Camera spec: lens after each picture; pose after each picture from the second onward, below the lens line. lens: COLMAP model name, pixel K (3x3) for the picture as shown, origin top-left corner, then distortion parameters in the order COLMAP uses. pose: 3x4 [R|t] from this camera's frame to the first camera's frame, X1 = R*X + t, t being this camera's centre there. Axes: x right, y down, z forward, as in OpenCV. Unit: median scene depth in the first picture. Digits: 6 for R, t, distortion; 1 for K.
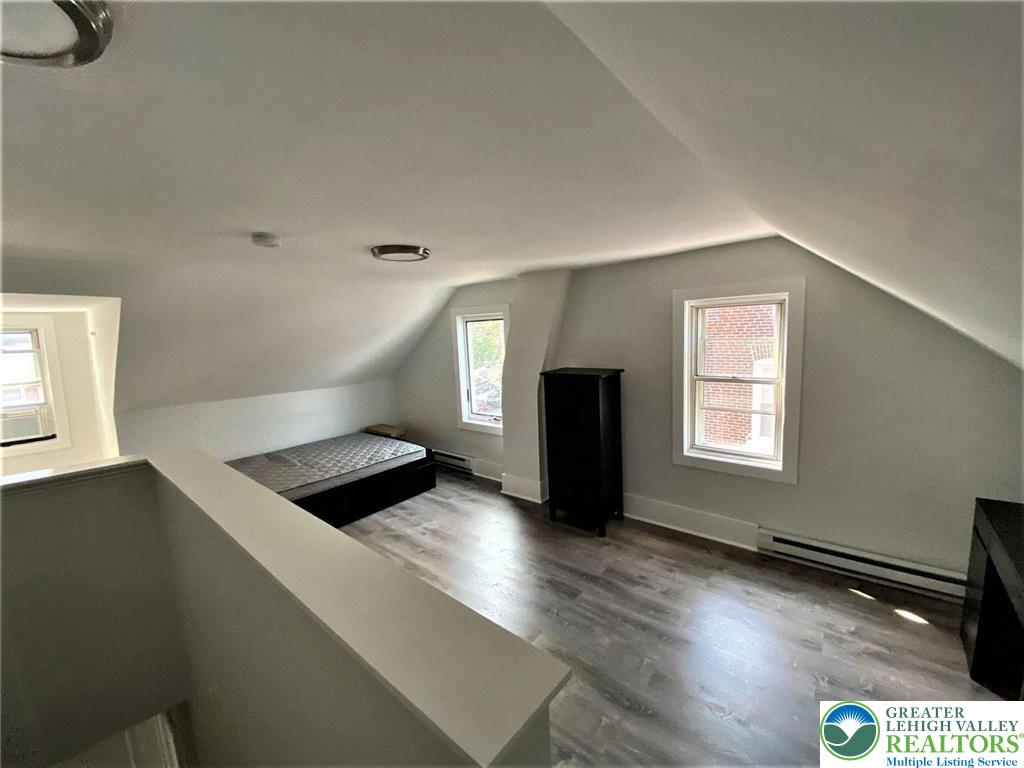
lens RADIAL K [[410.5, 0, 539.3], [0, 410.5, 384.5], [0, 0, 1]] dist [0.001139, 0.000153]
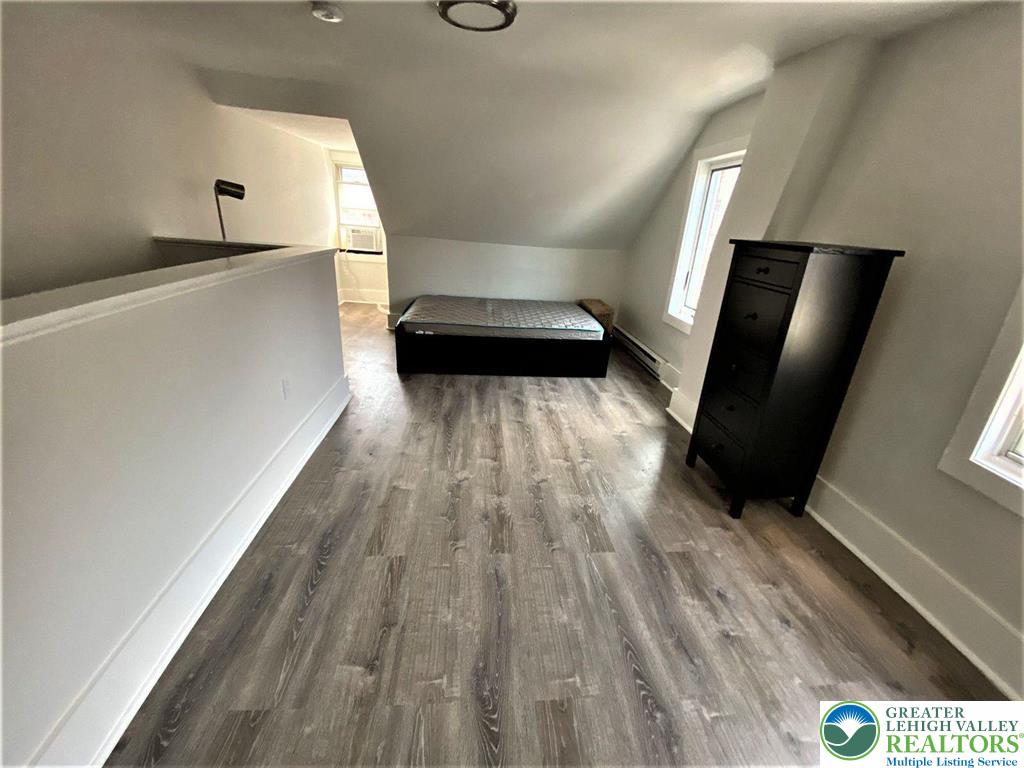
lens RADIAL K [[425.6, 0, 512.0], [0, 425.6, 384.0], [0, 0, 1]] dist [0.000943, -0.014154]
pose [[0.673857, 0.331347, -0.660398, 0.255459], [-0.179532, 0.940446, 0.288668, 0.047515], [0.716718, -0.075958, 0.693214, 0.285387]]
